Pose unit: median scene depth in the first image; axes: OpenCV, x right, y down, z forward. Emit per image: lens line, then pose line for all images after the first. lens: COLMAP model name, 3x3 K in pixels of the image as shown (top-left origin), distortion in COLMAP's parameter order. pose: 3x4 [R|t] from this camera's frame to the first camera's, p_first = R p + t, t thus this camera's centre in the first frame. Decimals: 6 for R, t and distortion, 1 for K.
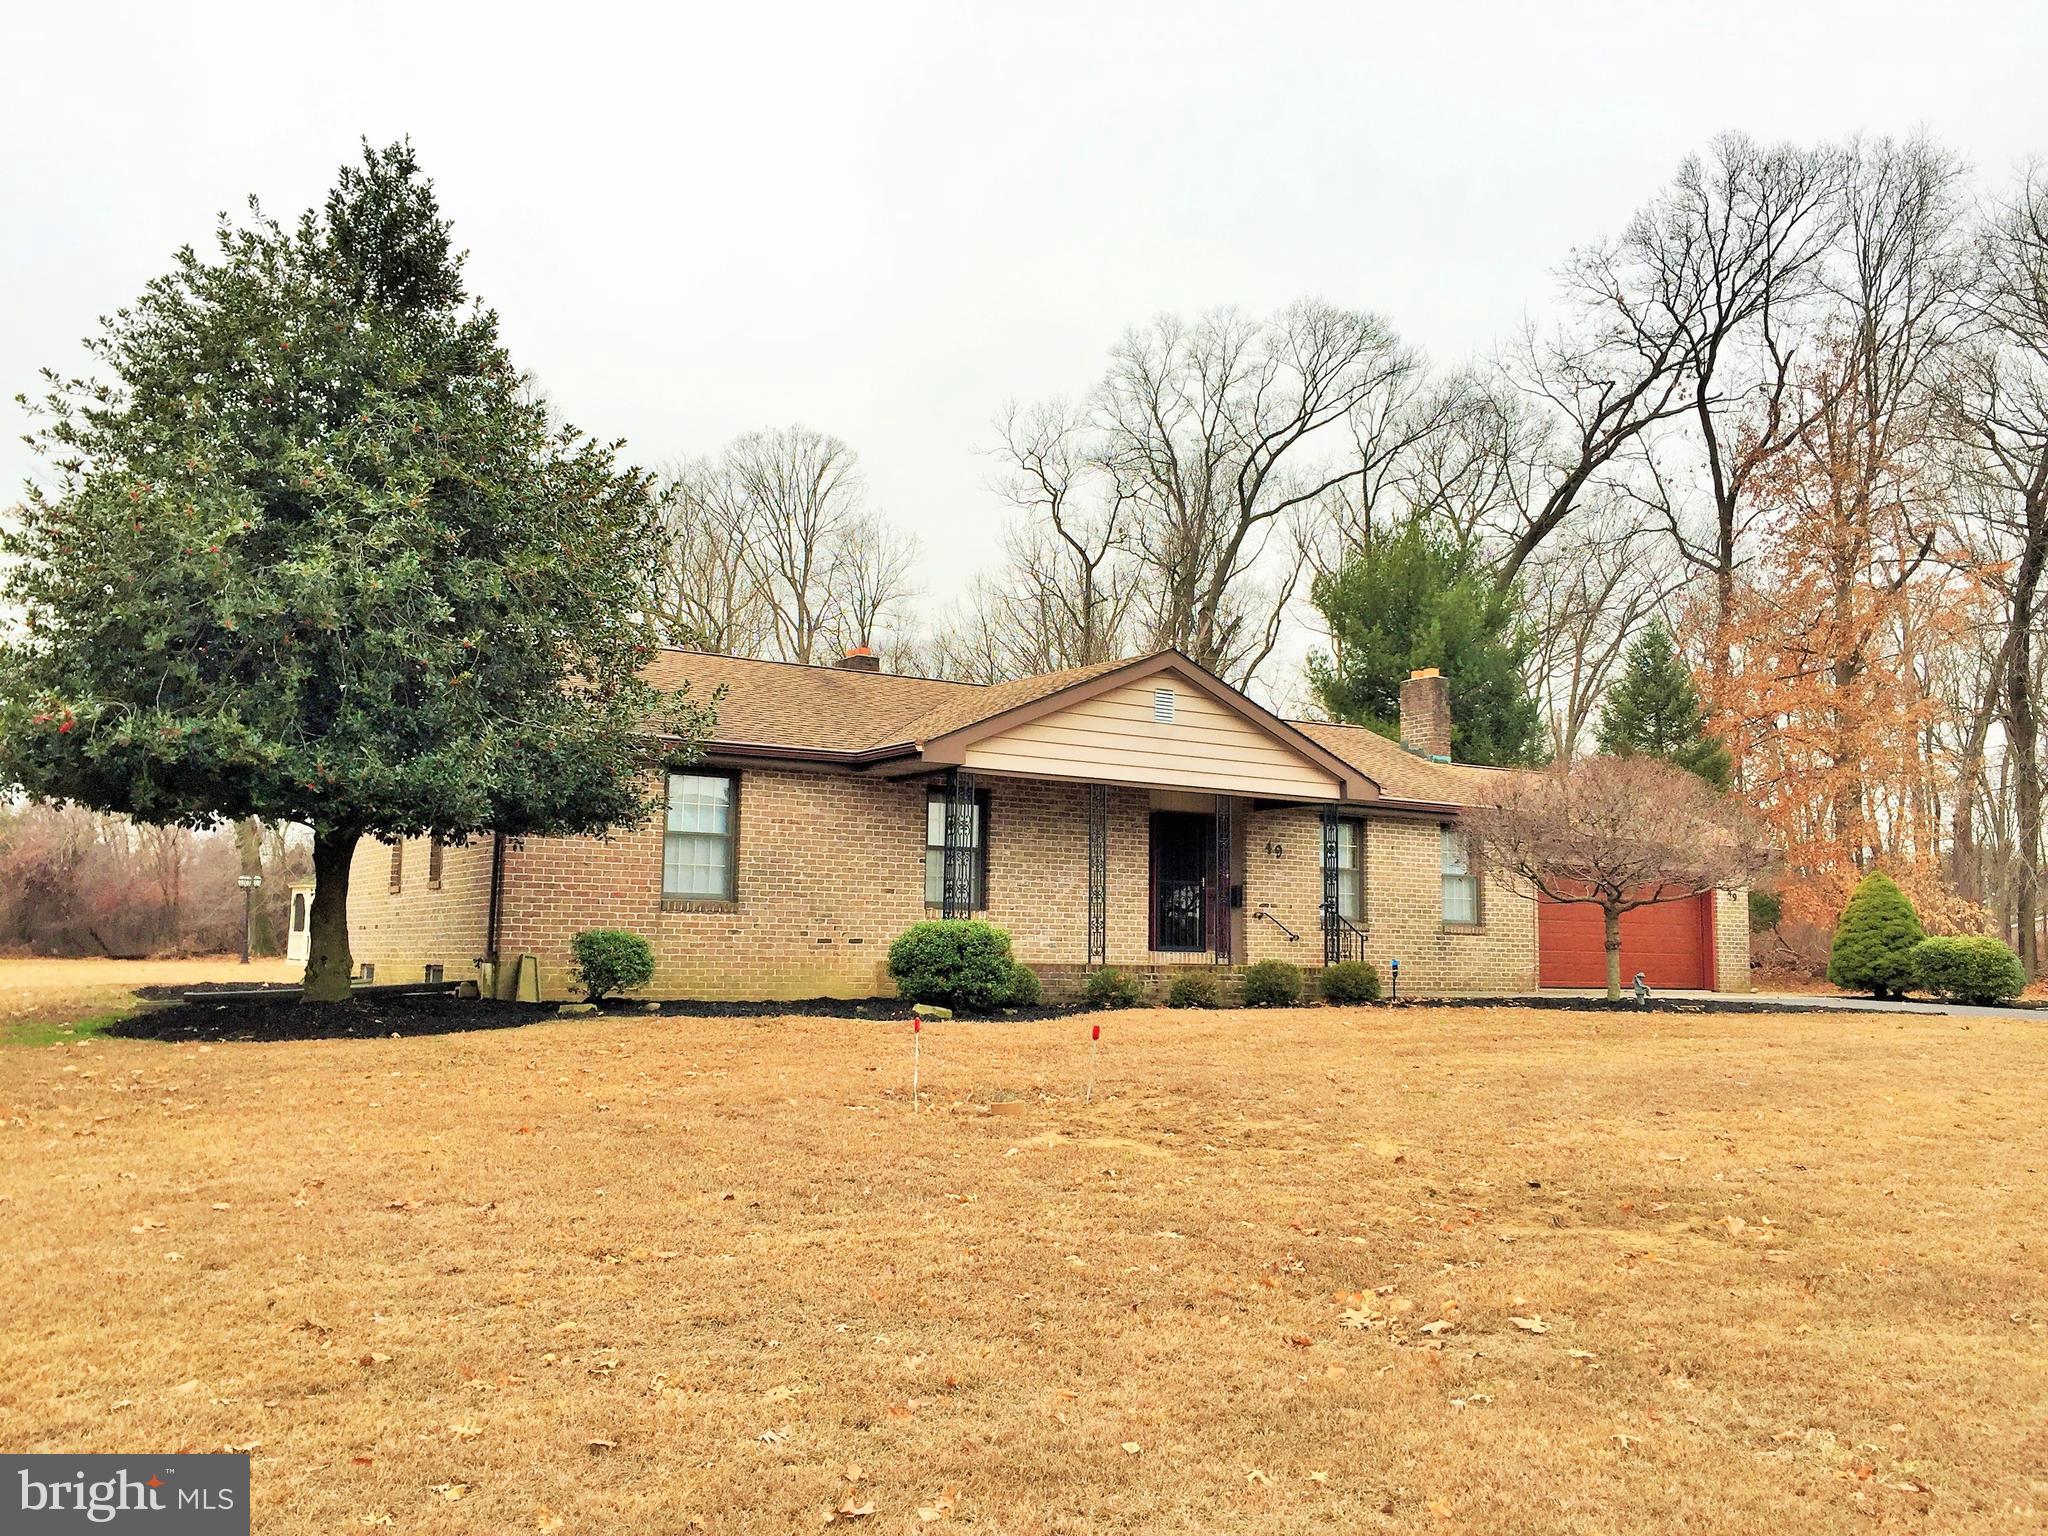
lens RADIAL K [[1737.7, 0, 1022.6], [0, 1737.7, 771.4], [0, 0, 1]] dist [0.071702, -0.098144]
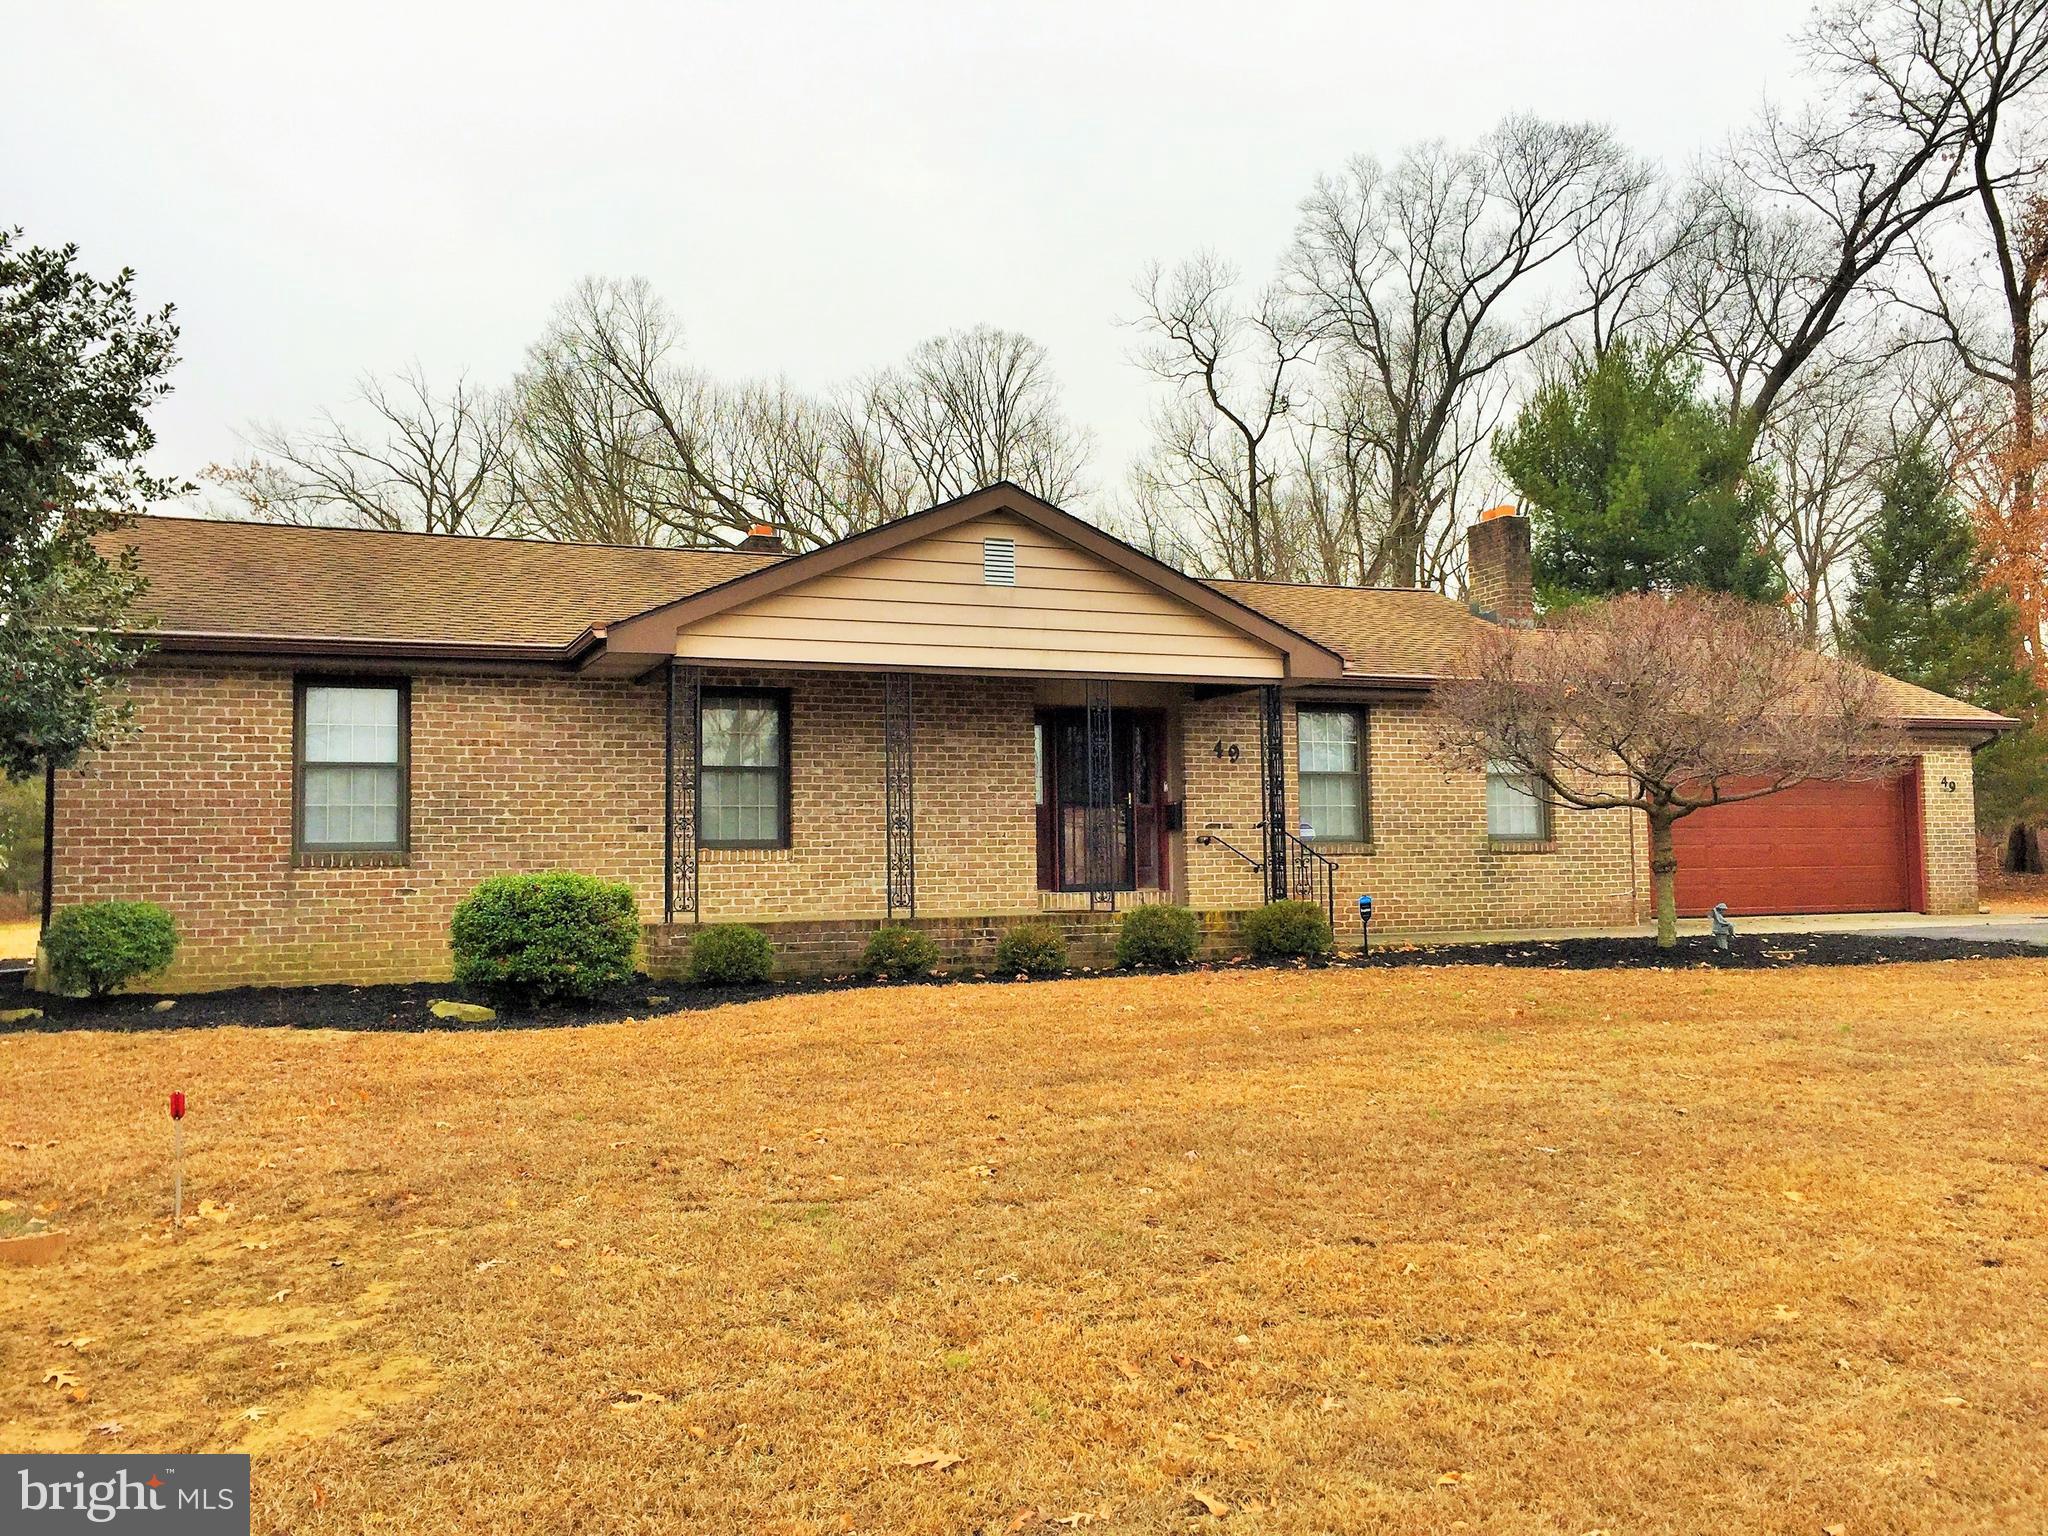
lens RADIAL K [[1737.7, 0, 1022.6], [0, 1737.7, 771.4], [0, 0, 1]] dist [0.071702, -0.098144]
pose [[0.983035, -0.042528, -0.178418, 0.086258], [0.050626, 0.997872, 0.041080, 0.008231], [0.176291, -0.049416, 0.983097, 0.111409]]
